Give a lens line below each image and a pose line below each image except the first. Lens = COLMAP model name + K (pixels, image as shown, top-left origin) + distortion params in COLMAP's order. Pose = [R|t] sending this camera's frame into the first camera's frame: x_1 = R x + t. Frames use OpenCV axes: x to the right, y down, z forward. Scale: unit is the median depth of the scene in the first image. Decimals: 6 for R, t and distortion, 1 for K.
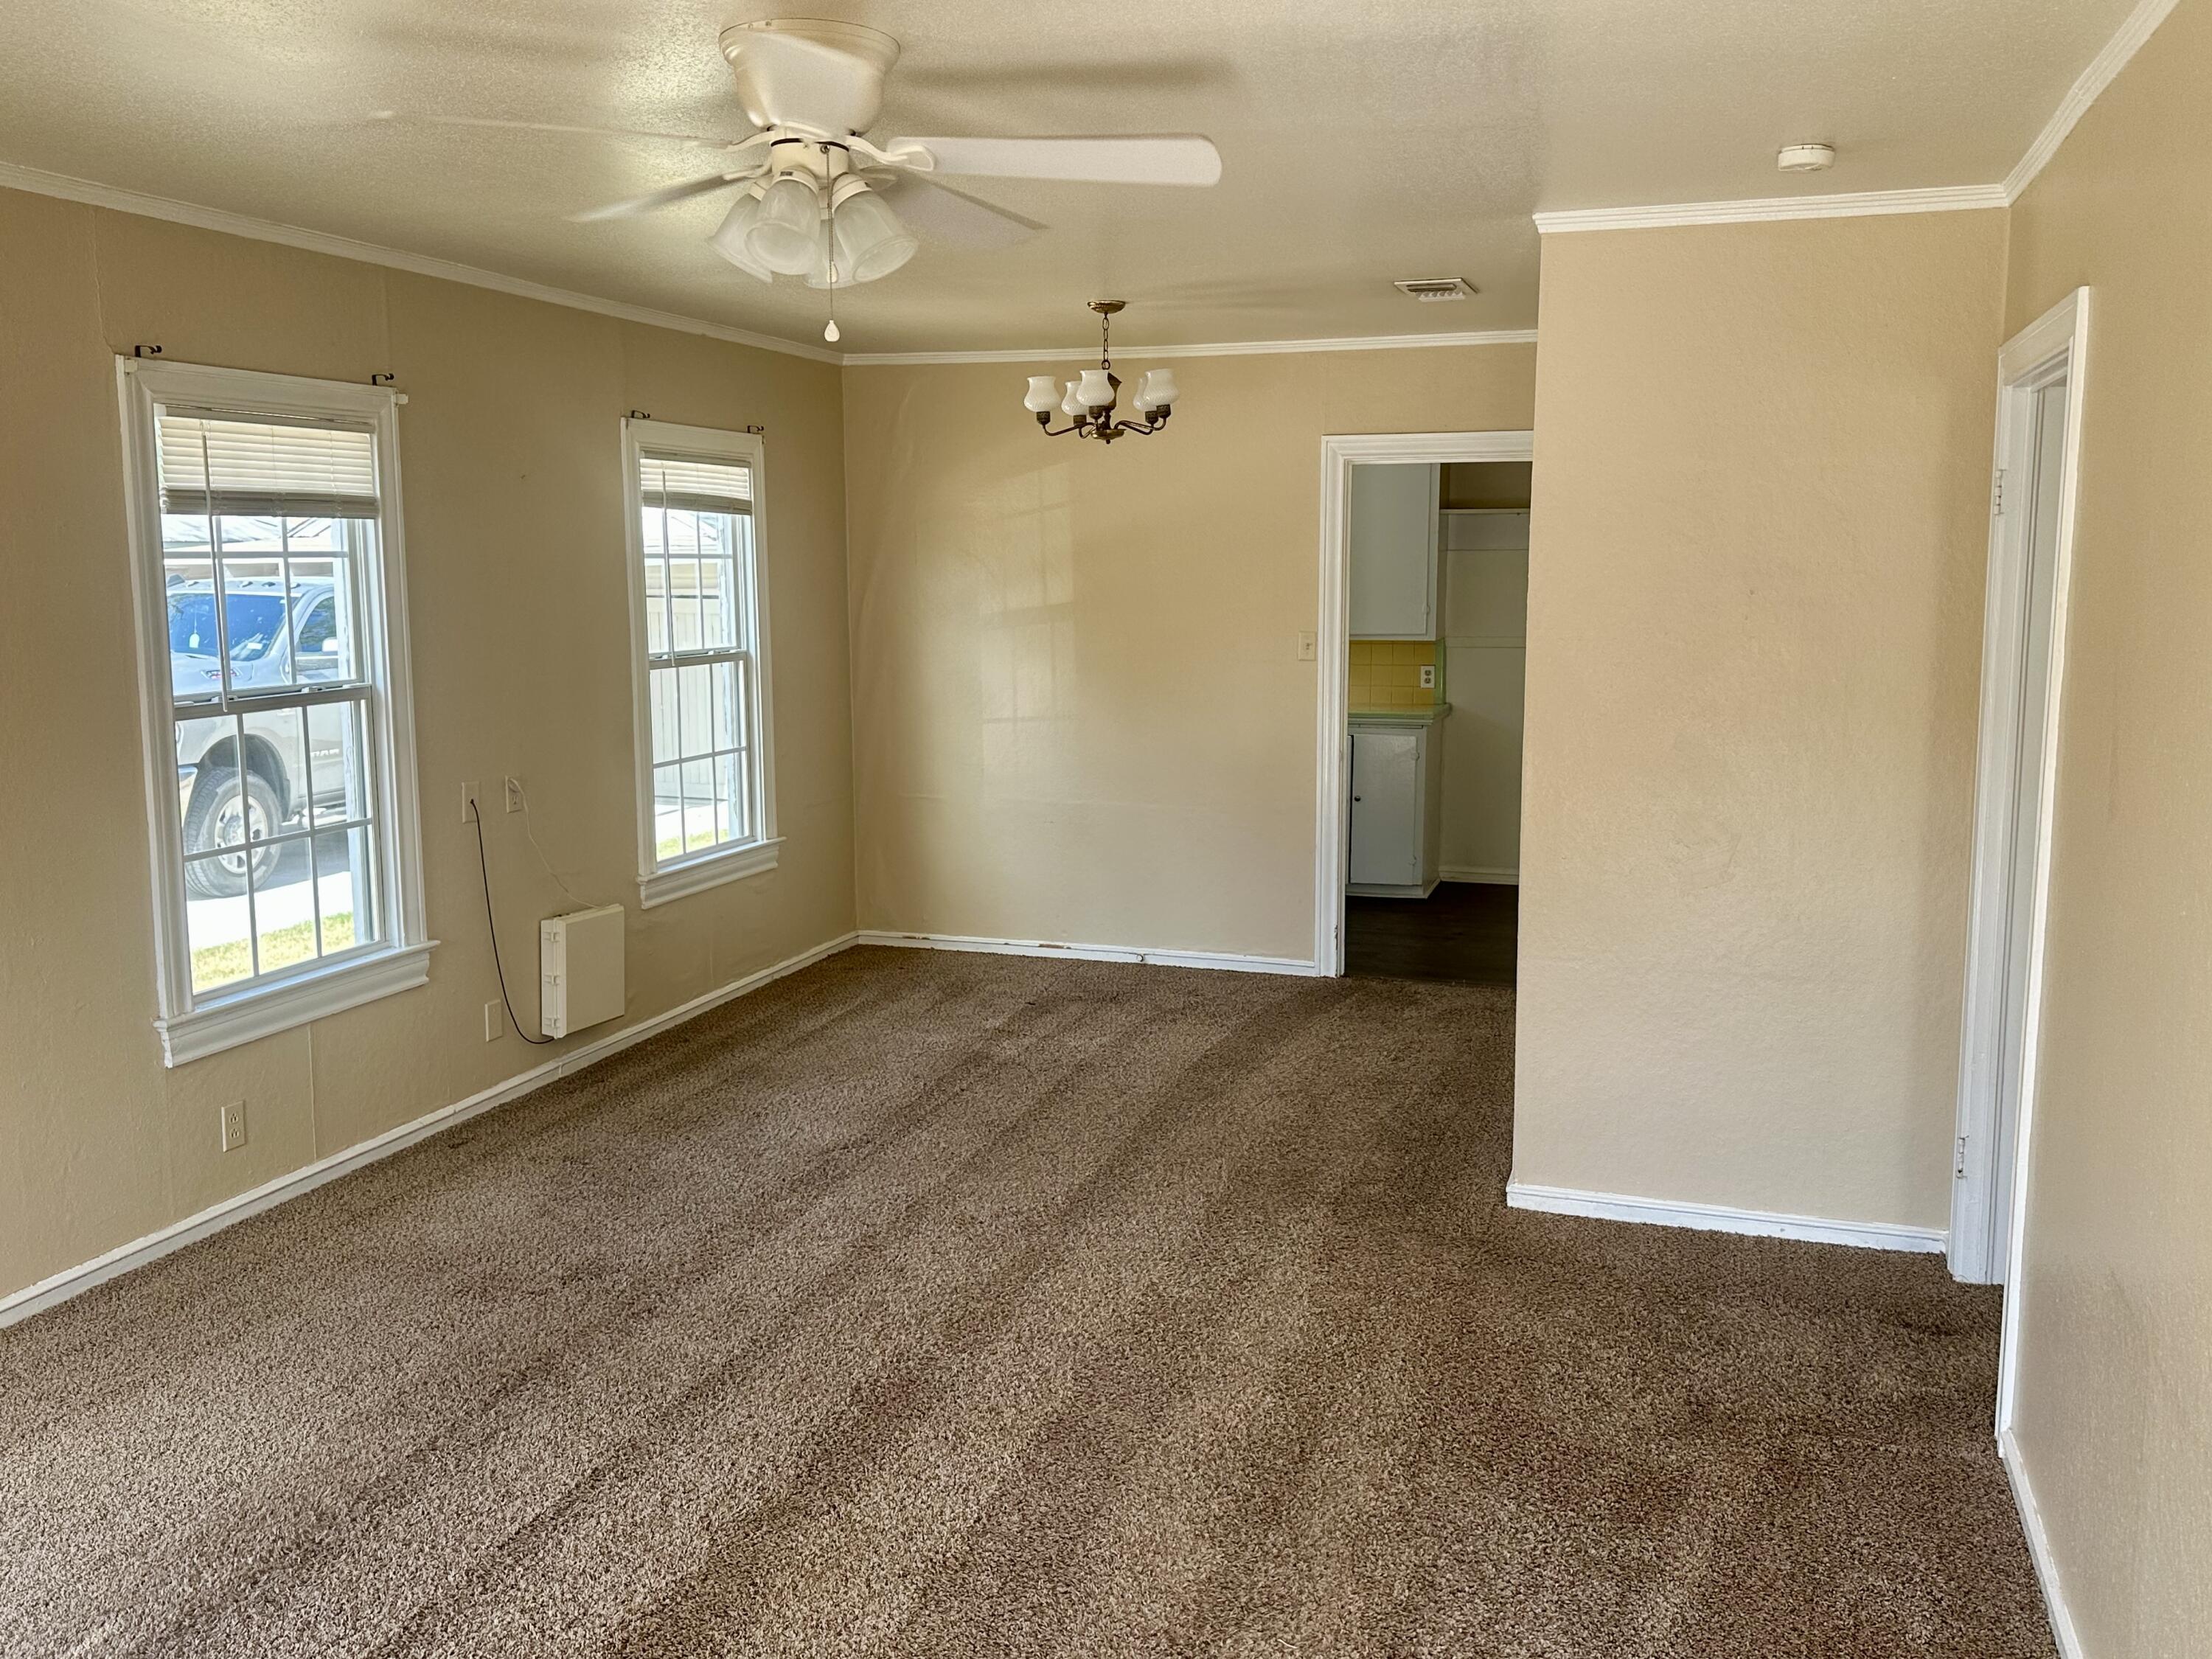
lens RADIAL K [[1903.6, 0, 1118.4], [0, 1903.6, 822.6], [0, 0, 1]] dist [0.093940, -0.058481]
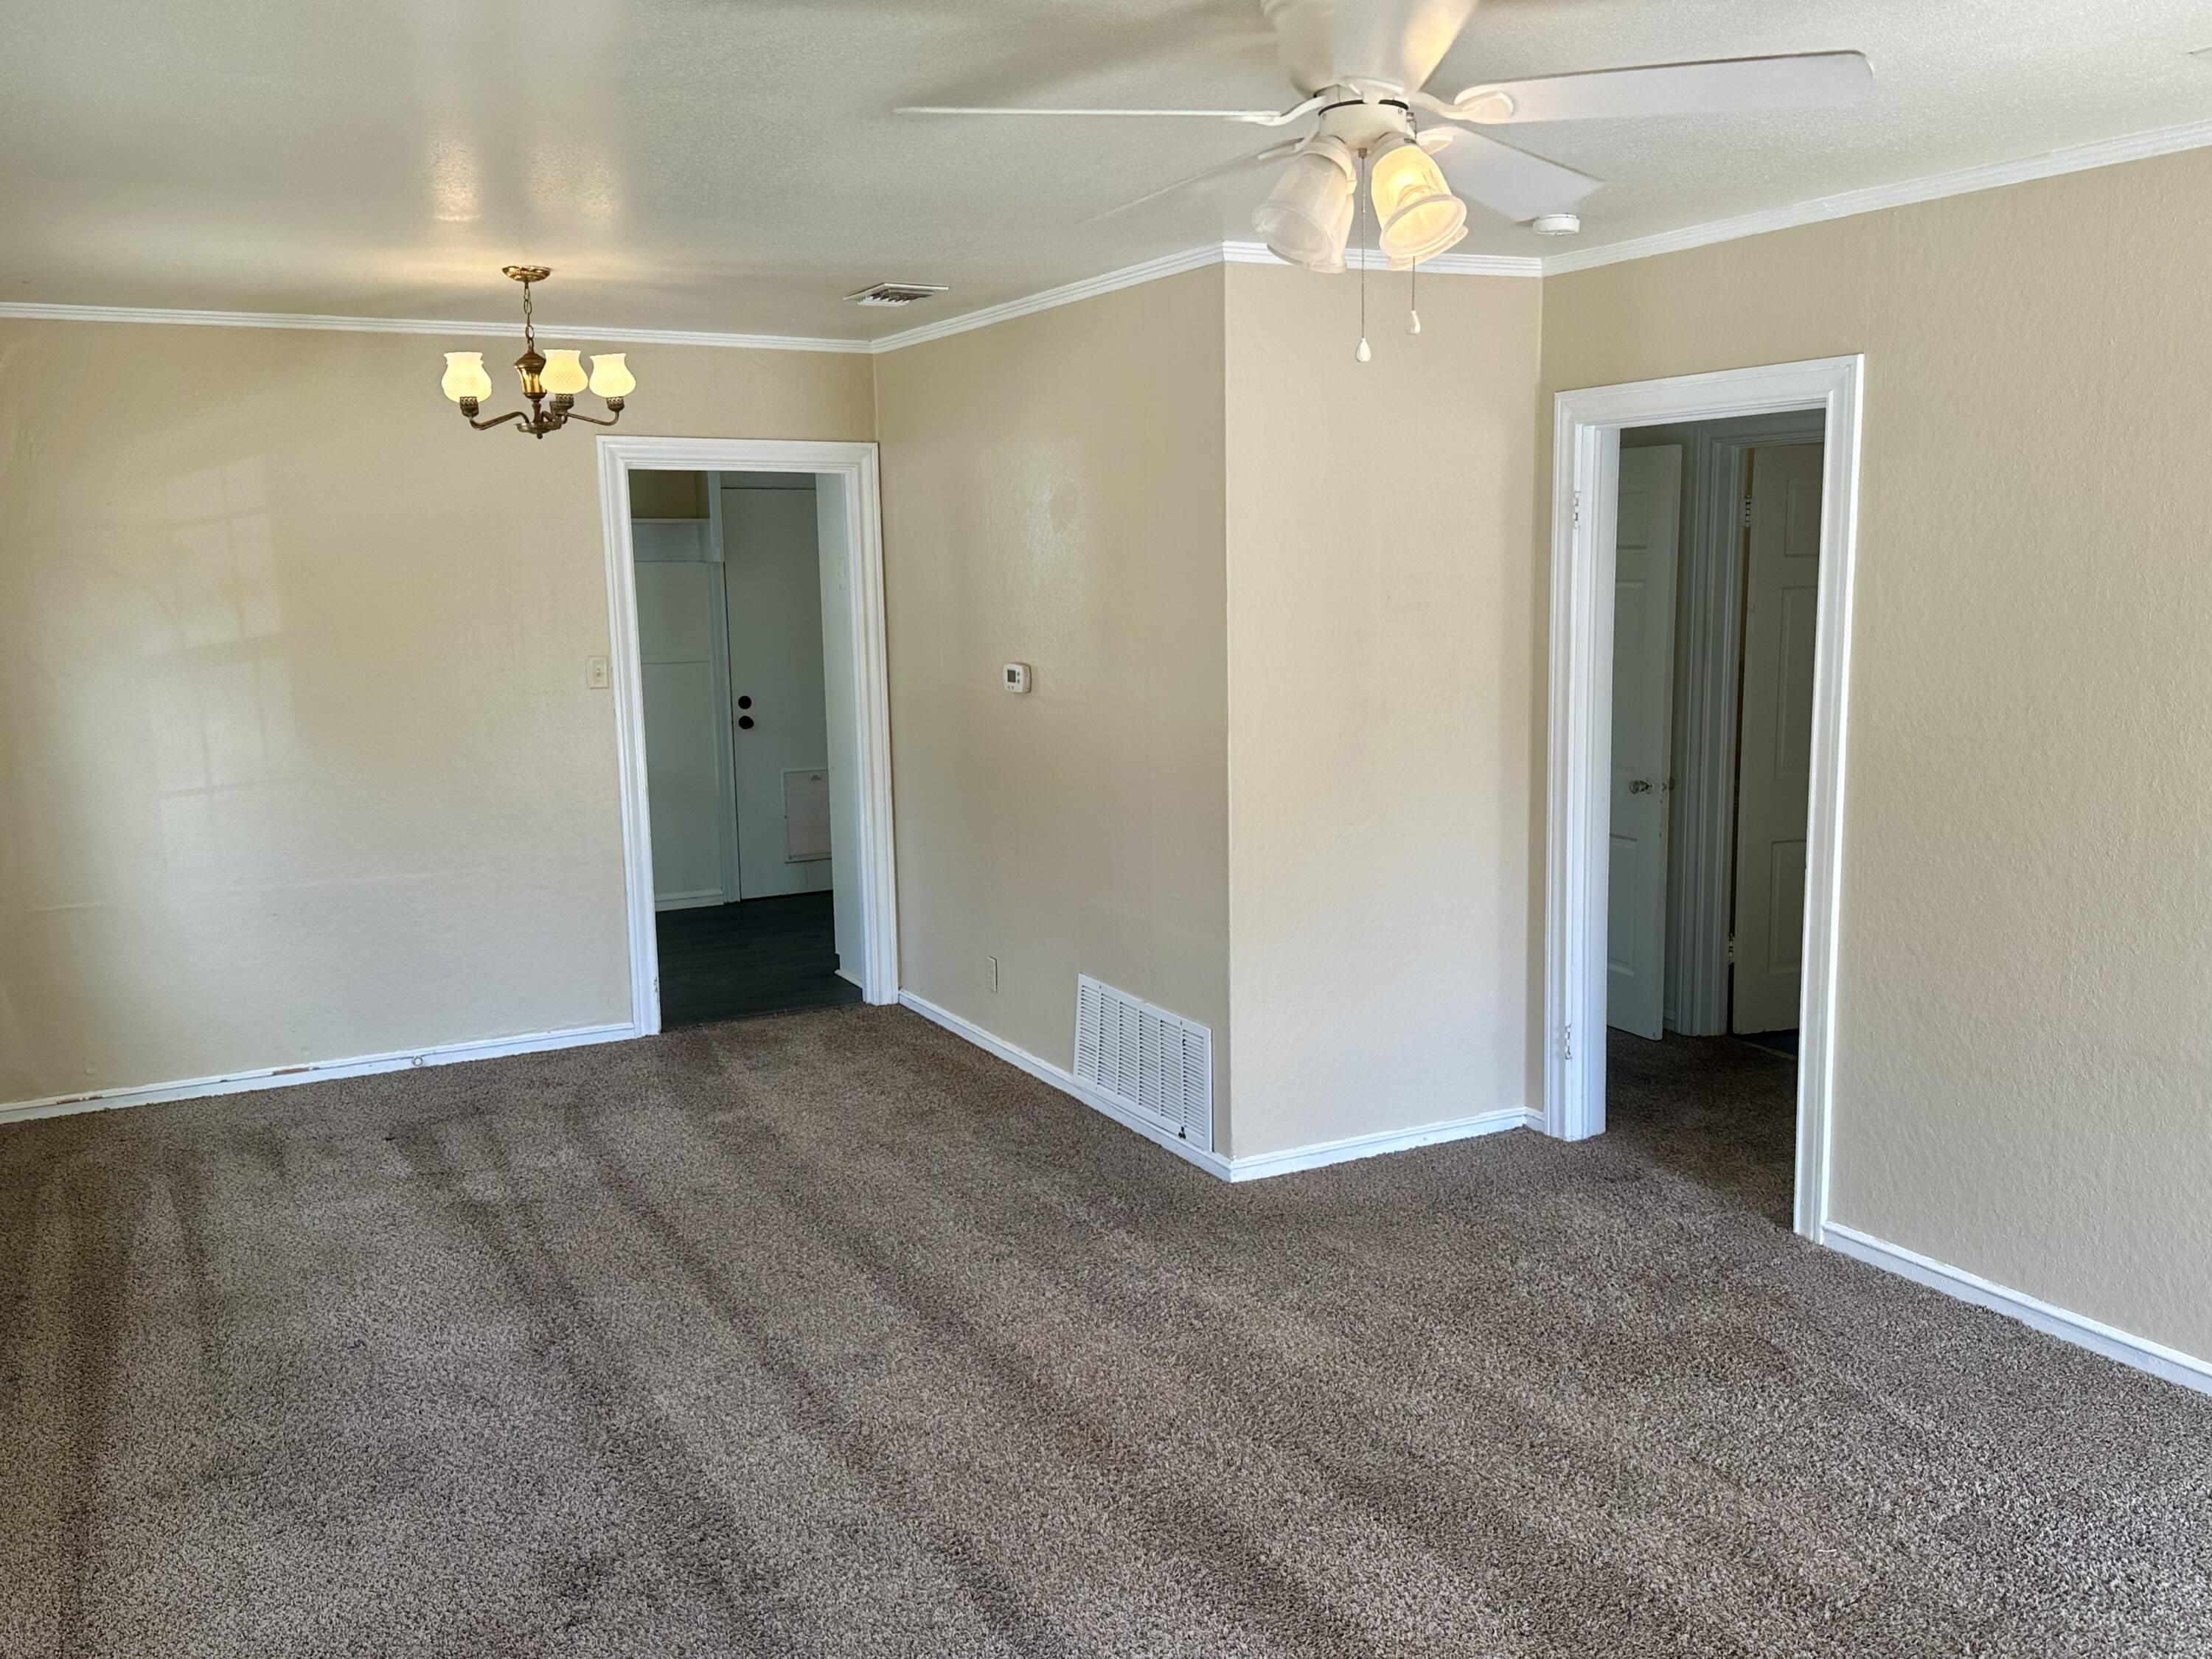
lens RADIAL K [[1903.6, 0, 1123.3], [0, 1903.6, 829.1], [0, 0, 1]] dist [0.093940, -0.058481]
pose [[0.687361, -0.116589, 0.716897, -0.456989], [0.118173, 0.991832, 0.047997, -0.040573], [-0.716638, 0.051726, 0.695524, 0.244541]]
